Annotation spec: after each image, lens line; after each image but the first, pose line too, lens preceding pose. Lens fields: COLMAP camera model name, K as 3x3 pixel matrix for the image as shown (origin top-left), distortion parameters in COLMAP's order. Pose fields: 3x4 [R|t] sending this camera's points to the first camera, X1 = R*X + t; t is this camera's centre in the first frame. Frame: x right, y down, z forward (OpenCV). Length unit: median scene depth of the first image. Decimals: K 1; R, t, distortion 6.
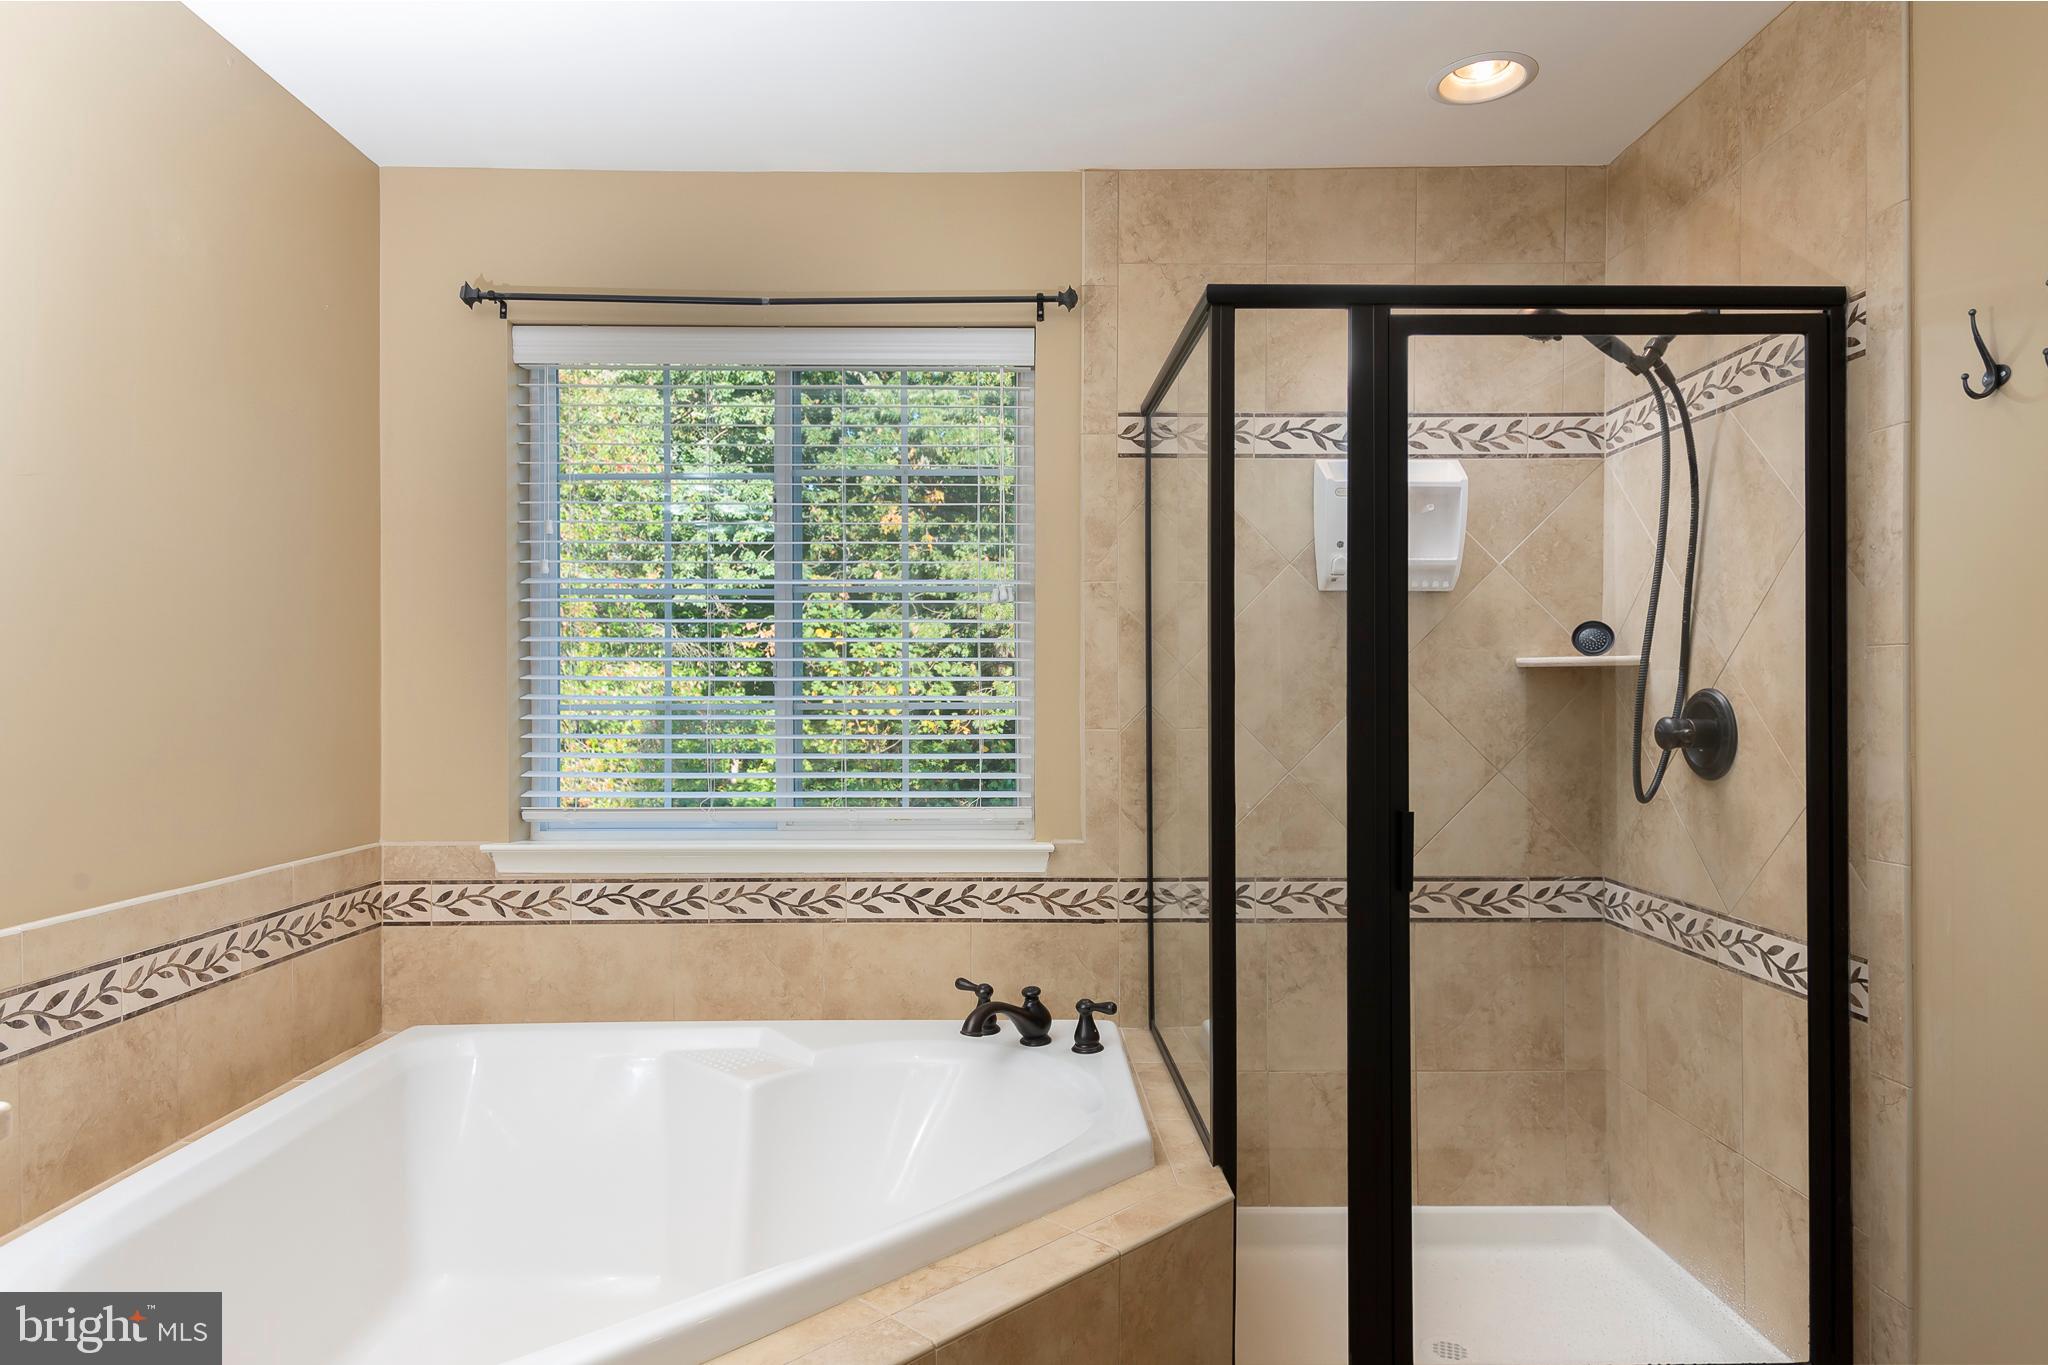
lens RADIAL K [[1224.9, 0, 1022.9], [0, 1224.9, 687.4], [0, 0, 1]] dist [0.007205, 0.001755]
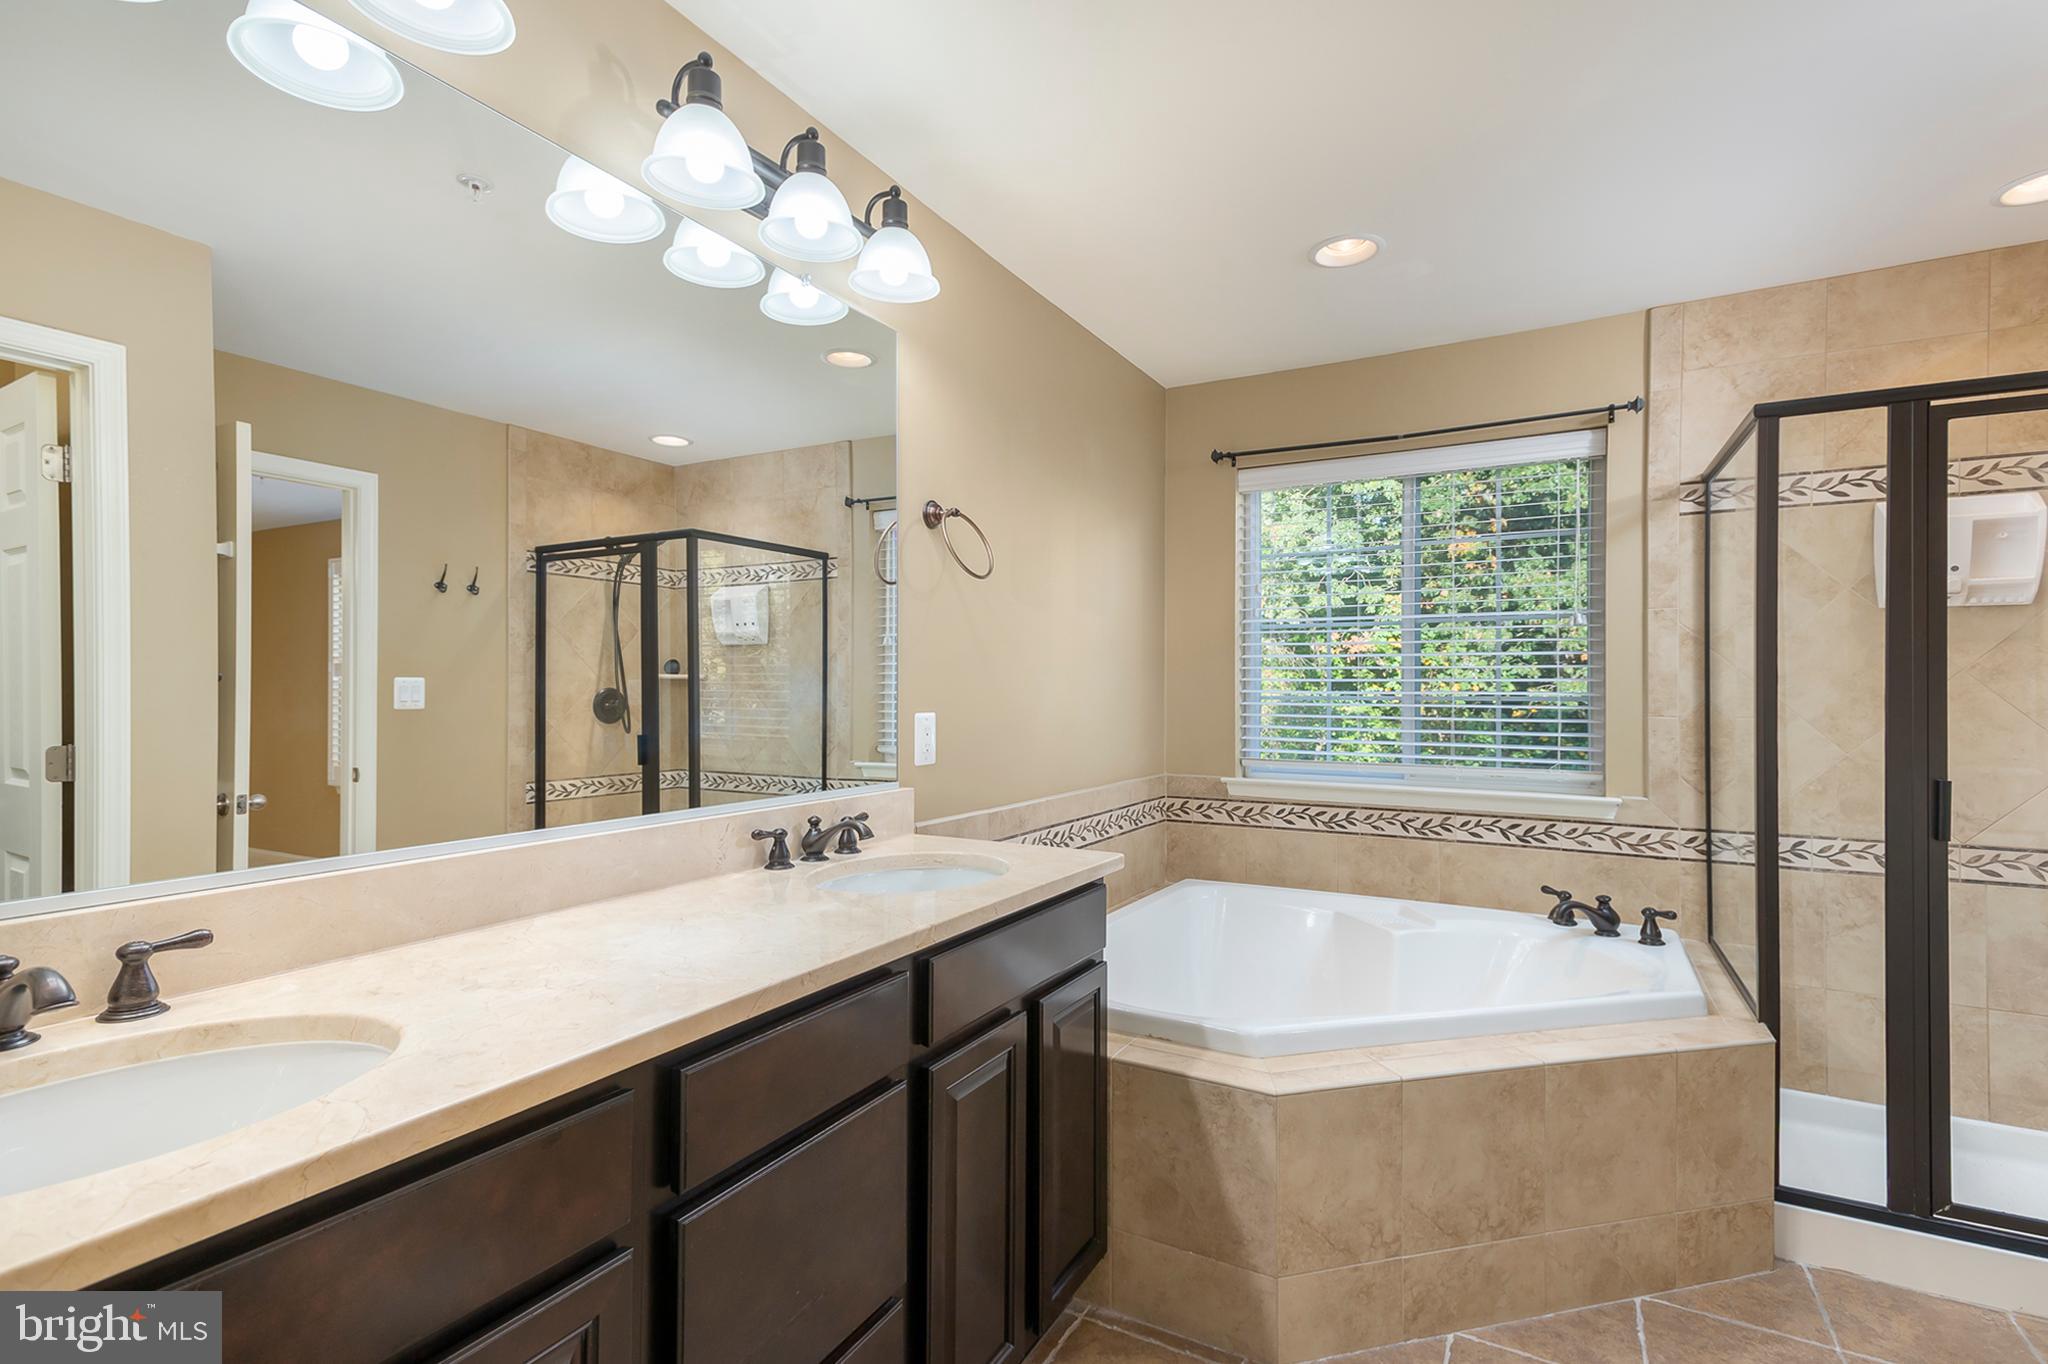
lens RADIAL K [[970.5, 0, 1015.6], [0, 970.5, 687.6], [0, 0, 1]] dist [0.035568, -0.007061]
pose [[0.866271, 0.002014, -0.499571, -0.013268], [-0.000598, 0.999995, 0.002994, -0.000907], [0.499575, -0.002295, 0.866268, -0.309237]]
